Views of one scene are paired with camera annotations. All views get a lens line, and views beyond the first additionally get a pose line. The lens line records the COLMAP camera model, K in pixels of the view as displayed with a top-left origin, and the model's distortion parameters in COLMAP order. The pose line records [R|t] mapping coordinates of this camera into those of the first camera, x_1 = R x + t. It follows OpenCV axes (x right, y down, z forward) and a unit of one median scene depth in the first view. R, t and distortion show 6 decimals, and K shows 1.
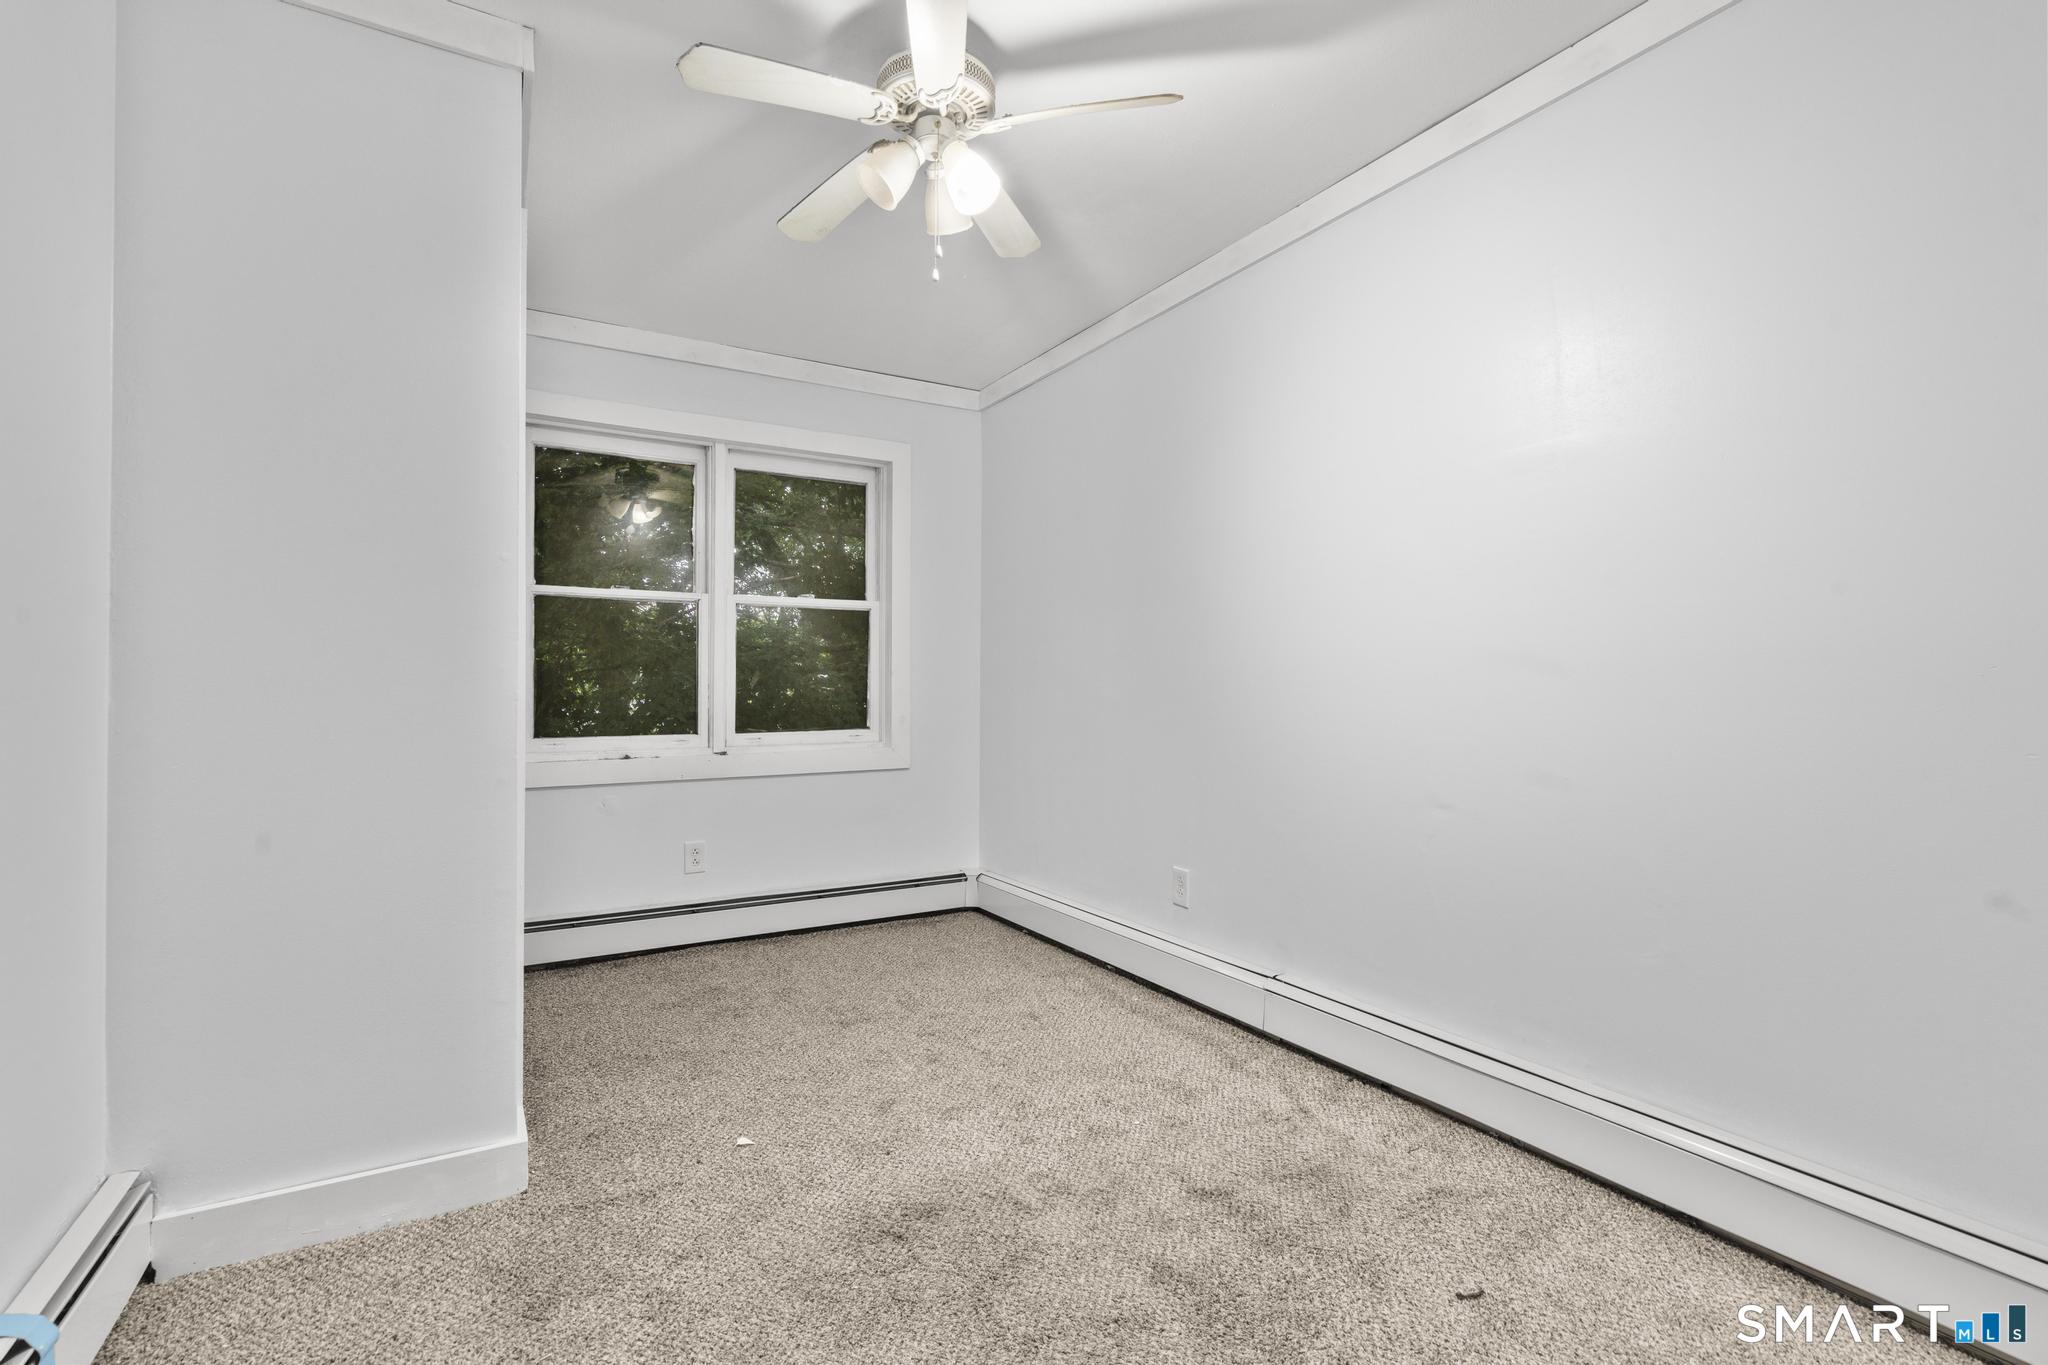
lens RADIAL K [[922.9, 0, 1032.2], [0, 922.9, 678.5], [0, 0, 1]] dist [-0.003802, 0.003727]
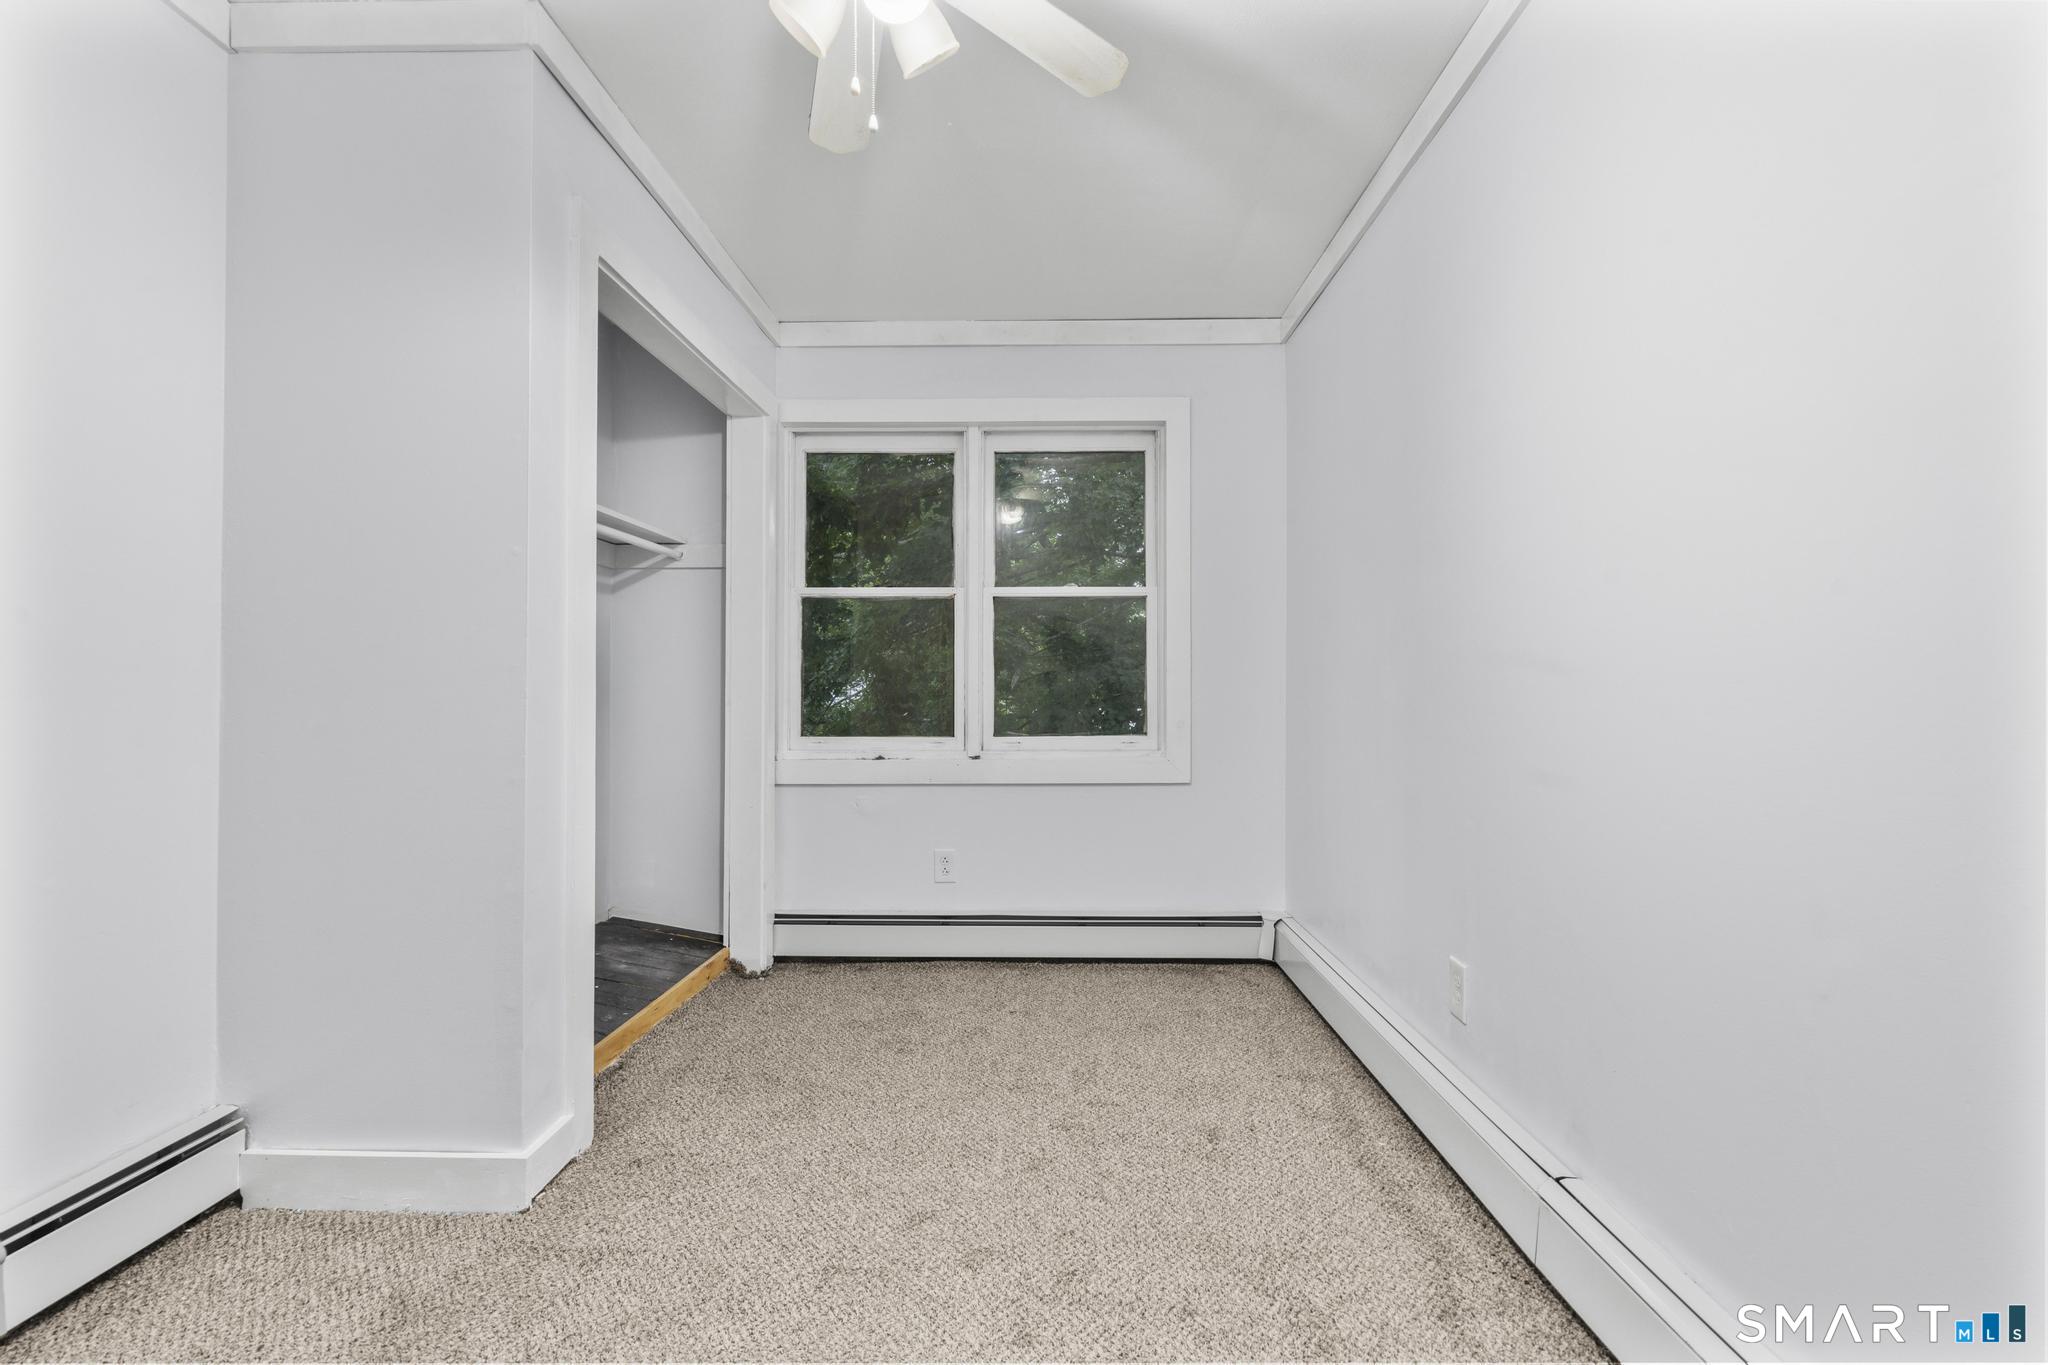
lens RADIAL K [[922.9, 0, 1032.2], [0, 922.9, 678.5], [0, 0, 1]] dist [-0.003802, 0.003727]
pose [[0.850966, -0.006693, -0.525177, 0.219243], [0.005534, 0.999978, -0.003778, 0.005475], [0.525191, 0.000308, 0.850984, 0.250356]]
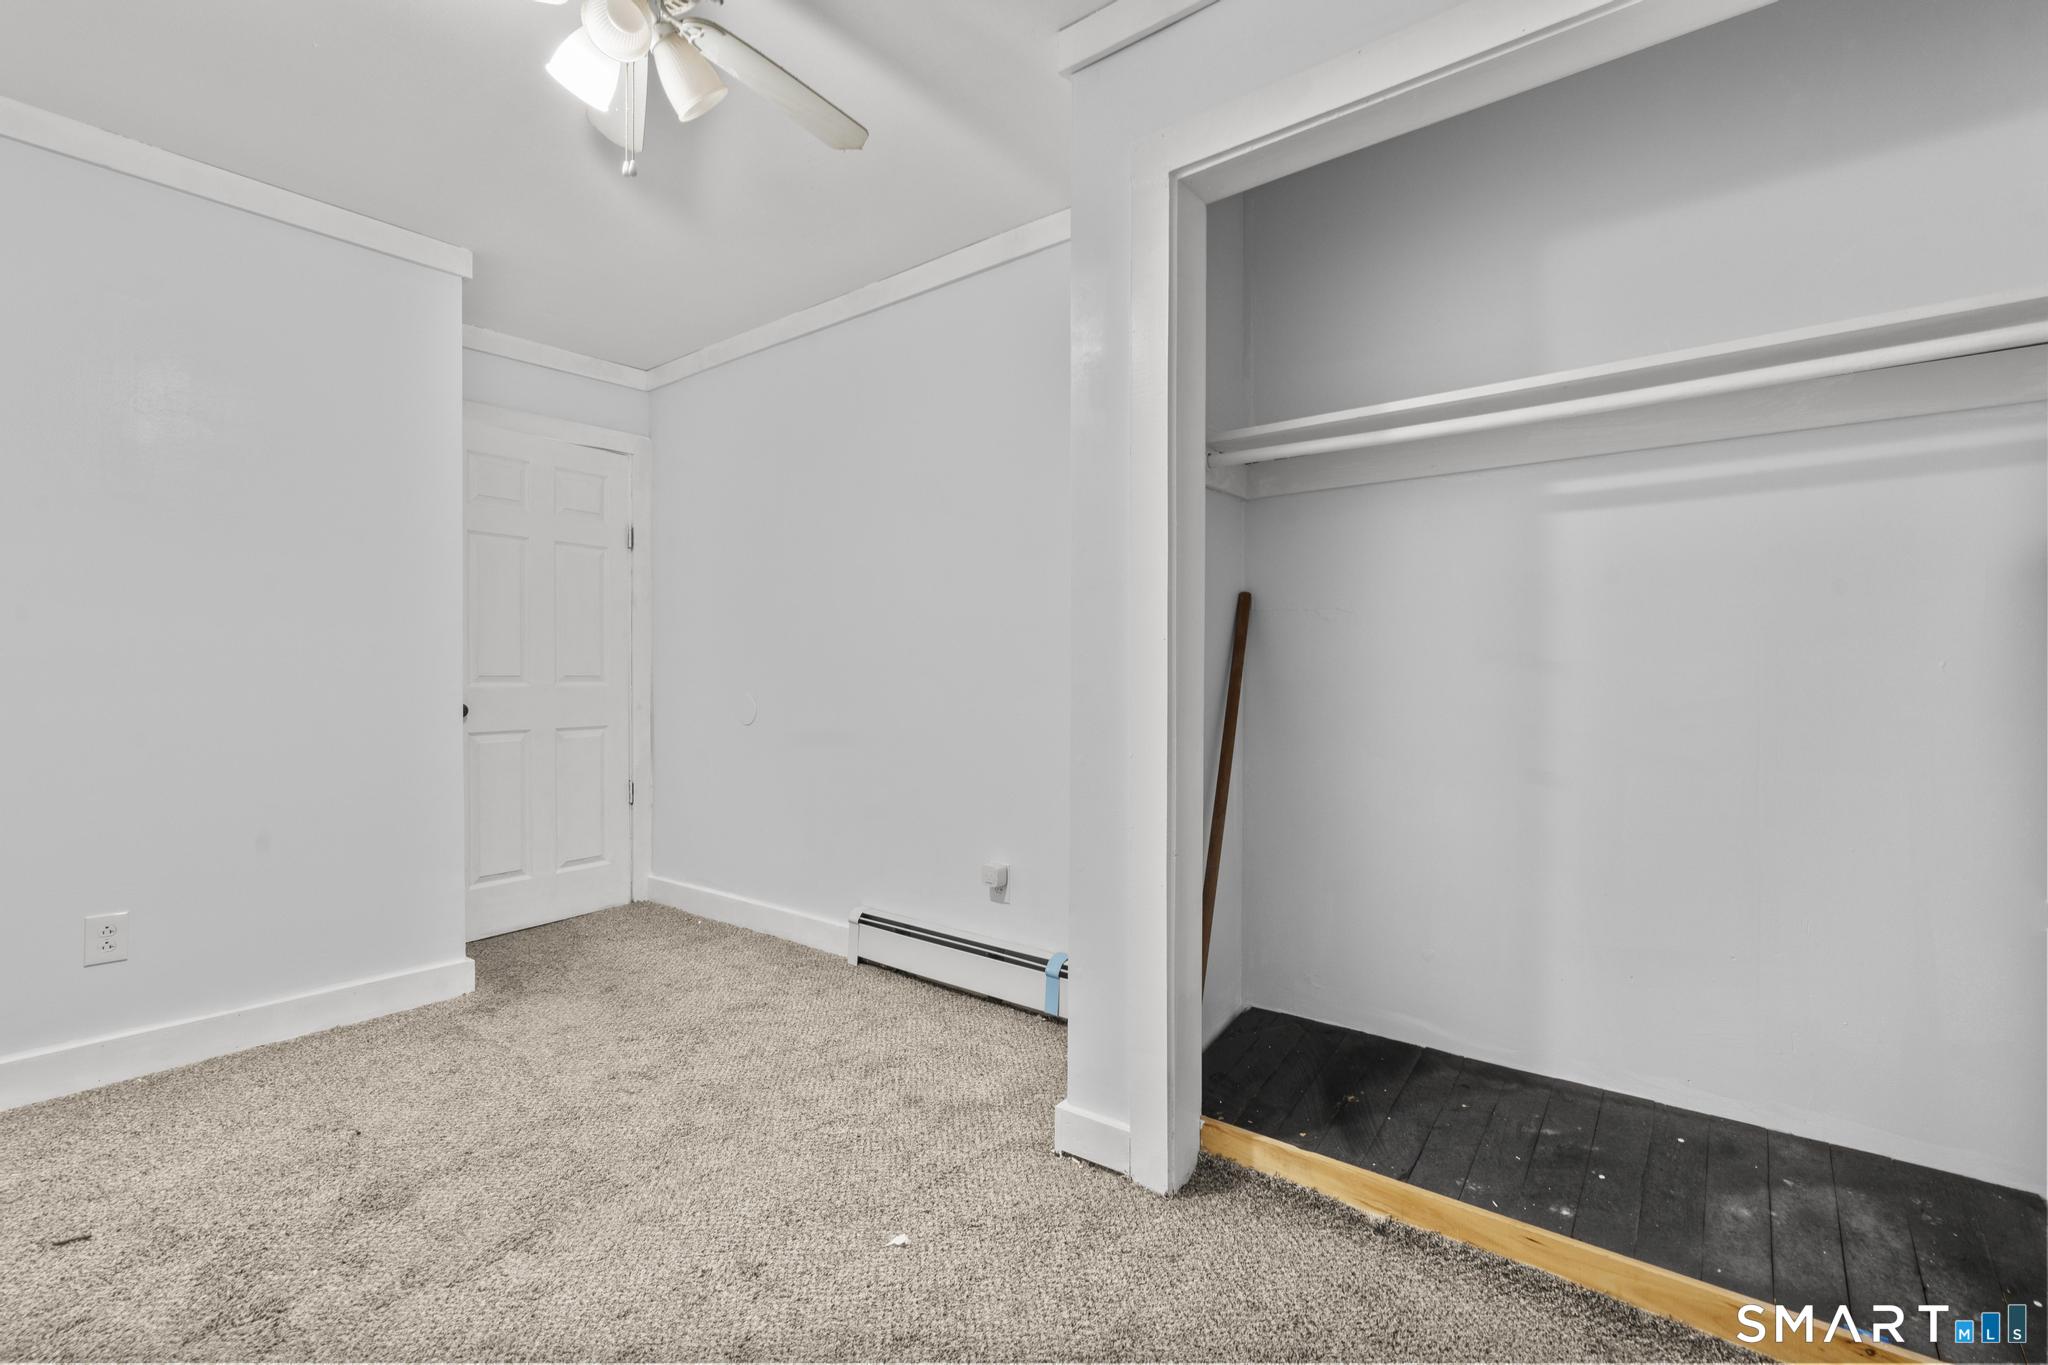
lens RADIAL K [[922.9, 0, 1032.2], [0, 922.9, 678.5], [0, 0, 1]] dist [-0.003802, 0.003727]
pose [[-0.931134, -0.001710, -0.364674, -0.072733], [-0.000178, 0.999991, -0.004235, 0.012462], [0.364678, -0.003879, -0.931126, 1.063660]]
